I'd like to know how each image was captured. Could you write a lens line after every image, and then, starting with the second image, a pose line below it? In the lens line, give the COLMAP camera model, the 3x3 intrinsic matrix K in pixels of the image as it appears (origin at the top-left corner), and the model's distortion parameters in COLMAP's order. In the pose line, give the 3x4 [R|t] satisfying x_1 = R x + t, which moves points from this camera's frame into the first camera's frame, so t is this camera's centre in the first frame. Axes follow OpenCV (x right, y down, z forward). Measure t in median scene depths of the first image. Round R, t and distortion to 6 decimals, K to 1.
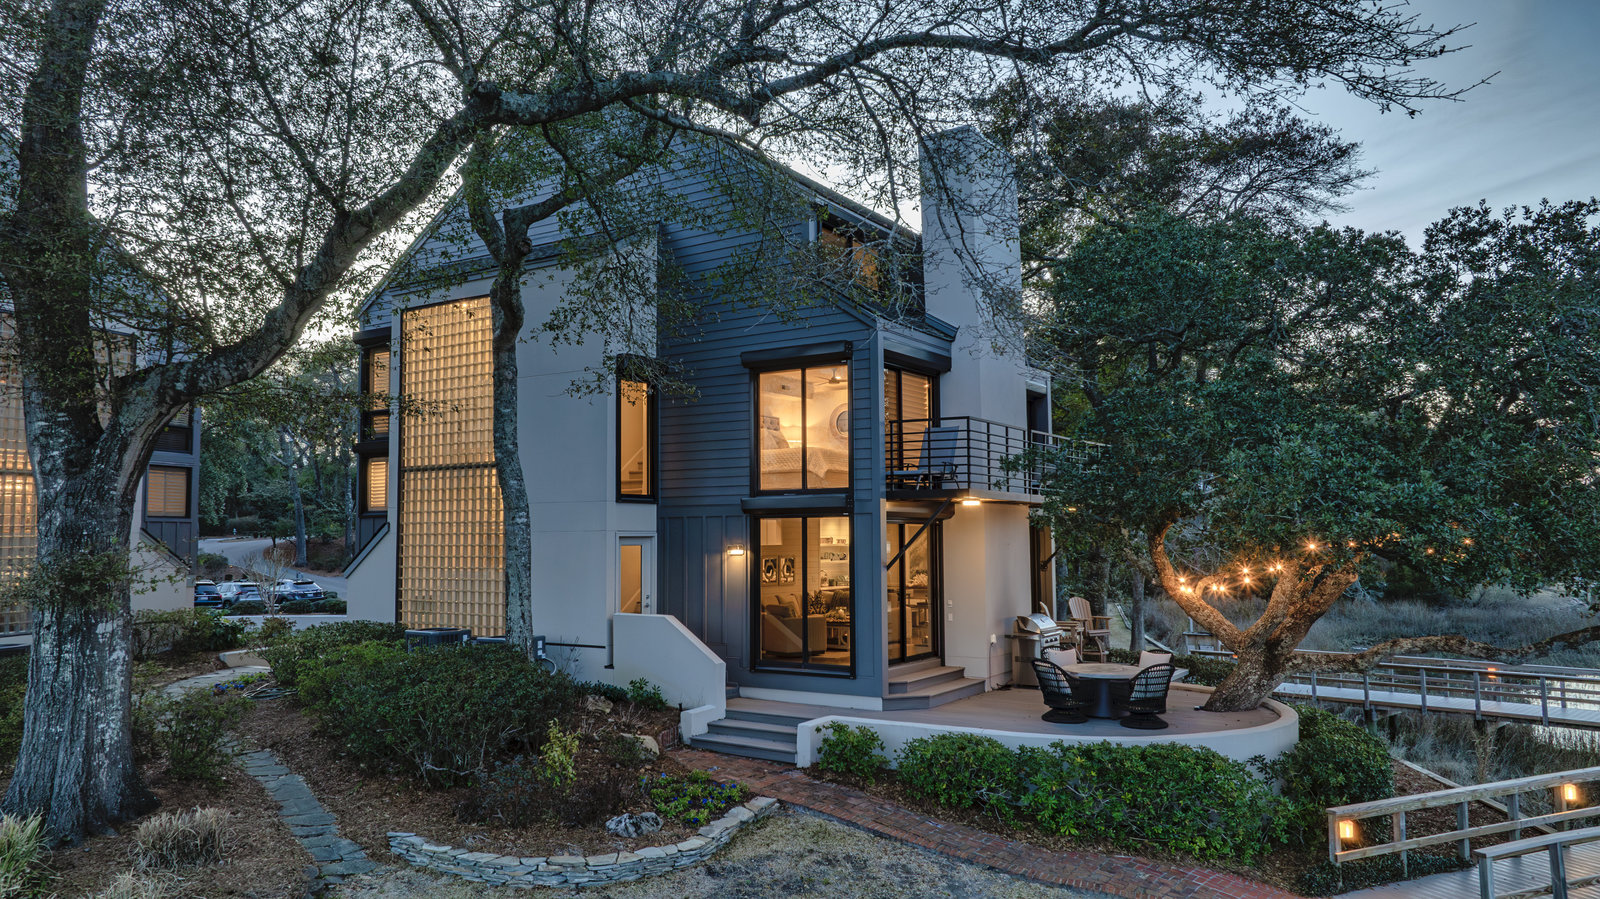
lens RADIAL K [[1125.9, 0, 800.0], [0, 1125.9, 449.5], [0, 0, 1]] dist [-0.038727, 0.054263]
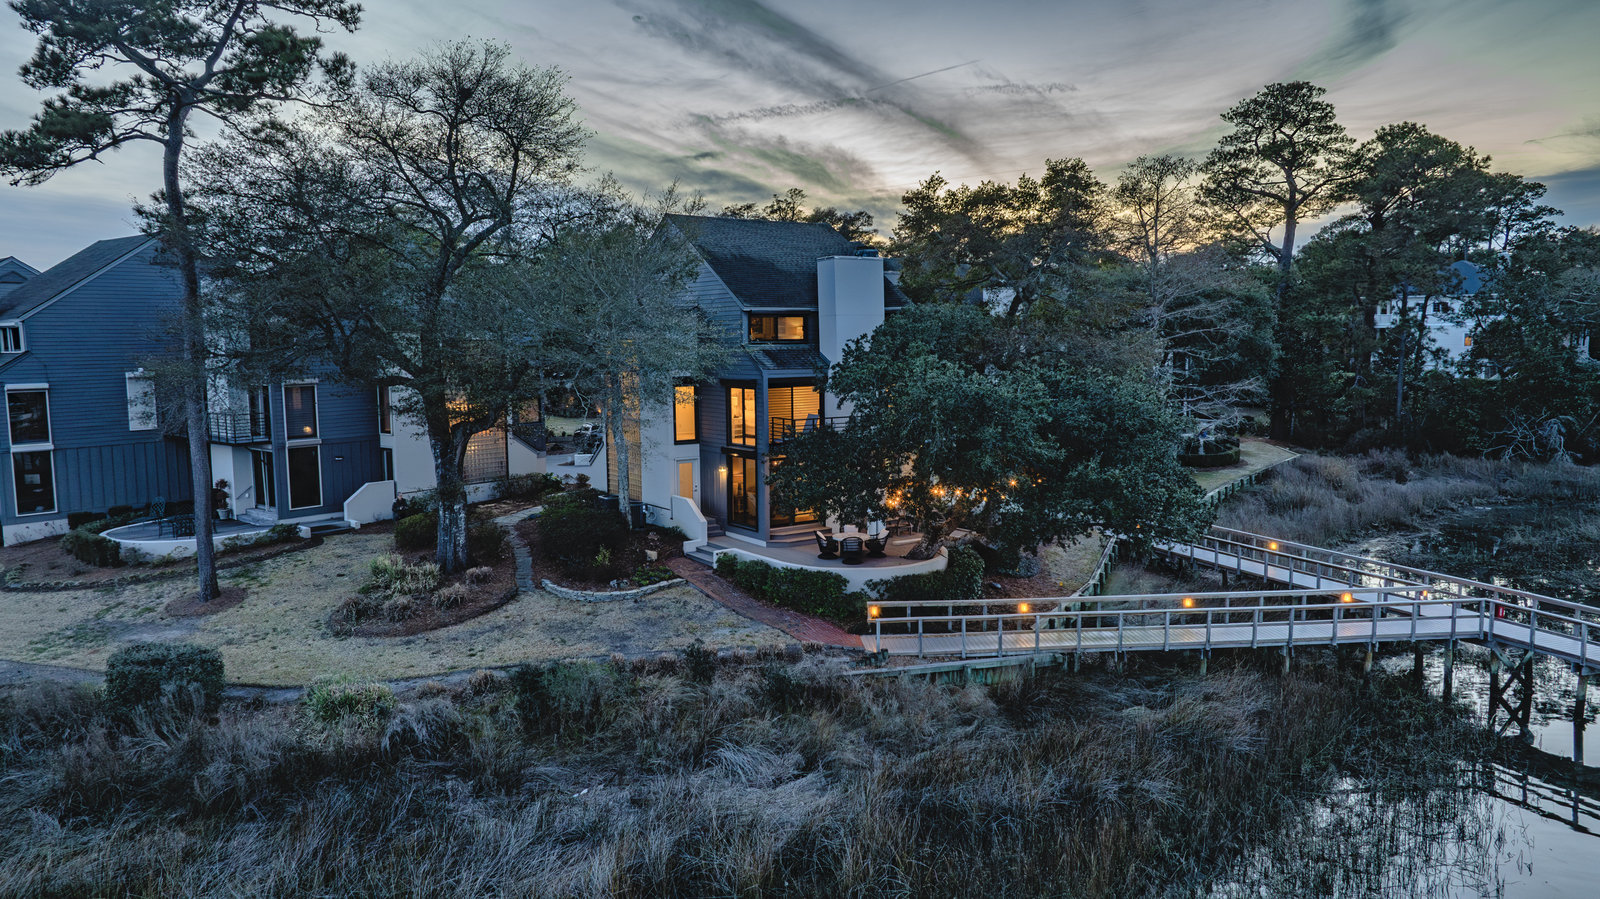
lens RADIAL K [[1125.9, 0, 800.0], [0, 1125.9, 449.5], [0, 0, 1]] dist [-0.038727, 0.054263]
pose [[0.921284, 0.038198, -0.387010, 0.990641], [0.034902, 0.983027, 0.180112, -0.358205], [0.387321, -0.179442, 0.904313, -0.960338]]
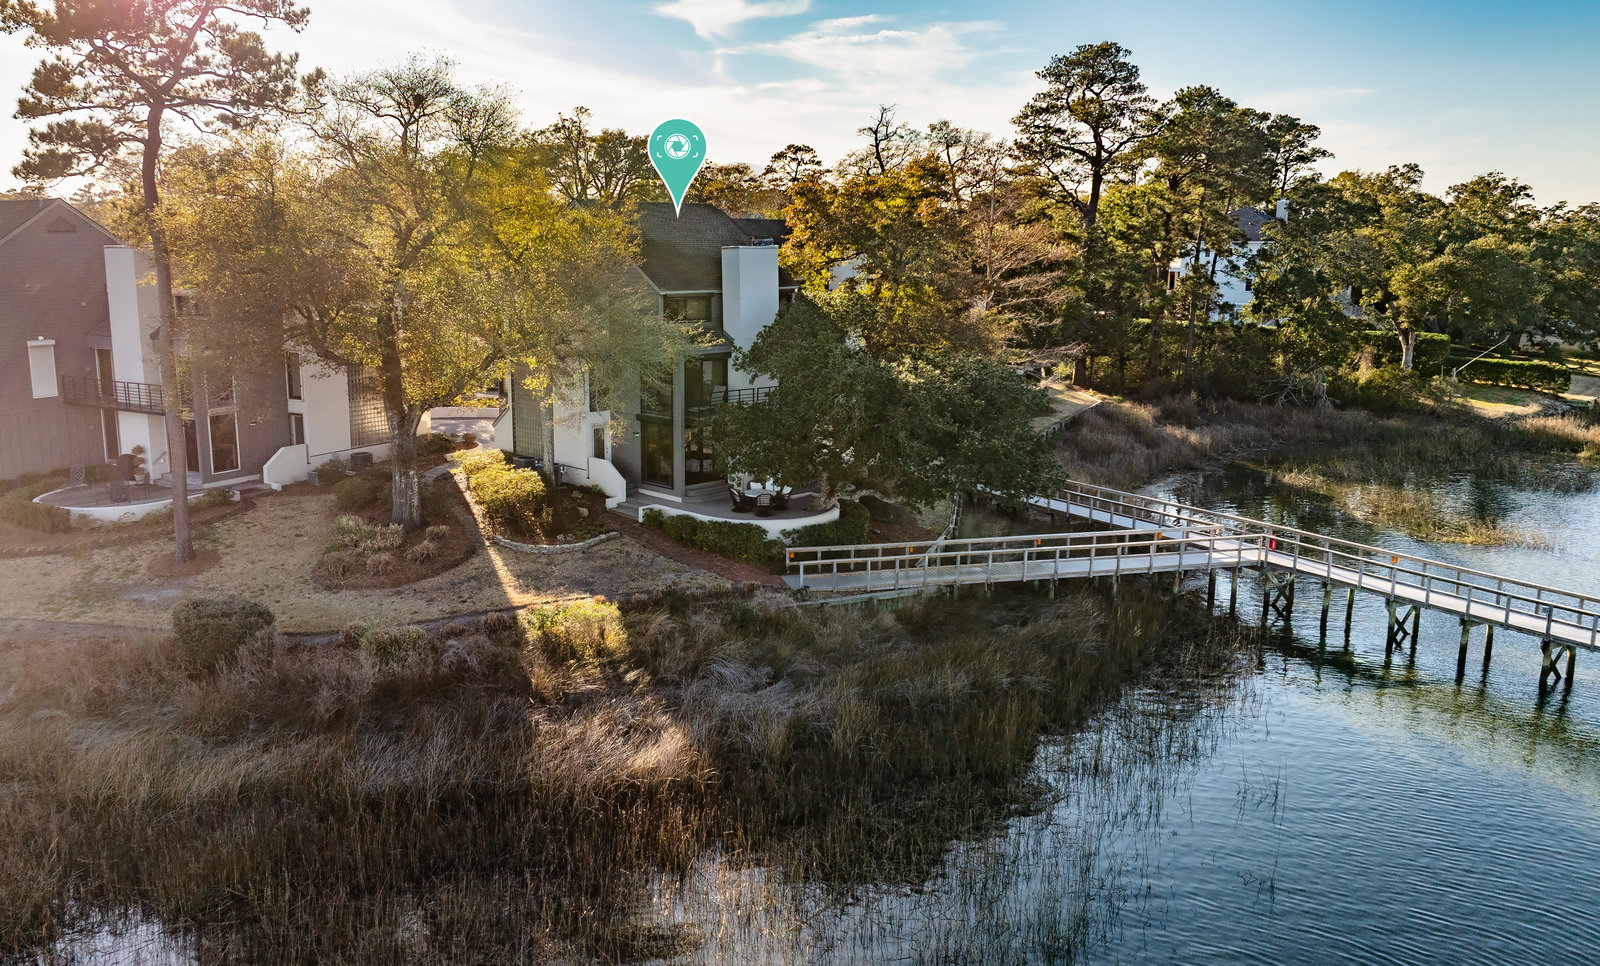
lens RADIAL K [[1230.7, 0, 739.8], [0, 1230.7, 479.6], [0, 0, 1]] dist [-0.008272, -0.001861]
pose [[0.969364, 0.054948, -0.239404, 0.870013], [0.010495, 0.964501, 0.263869, -0.557828], [0.245405, -0.258298, 0.934376, -1.579170]]
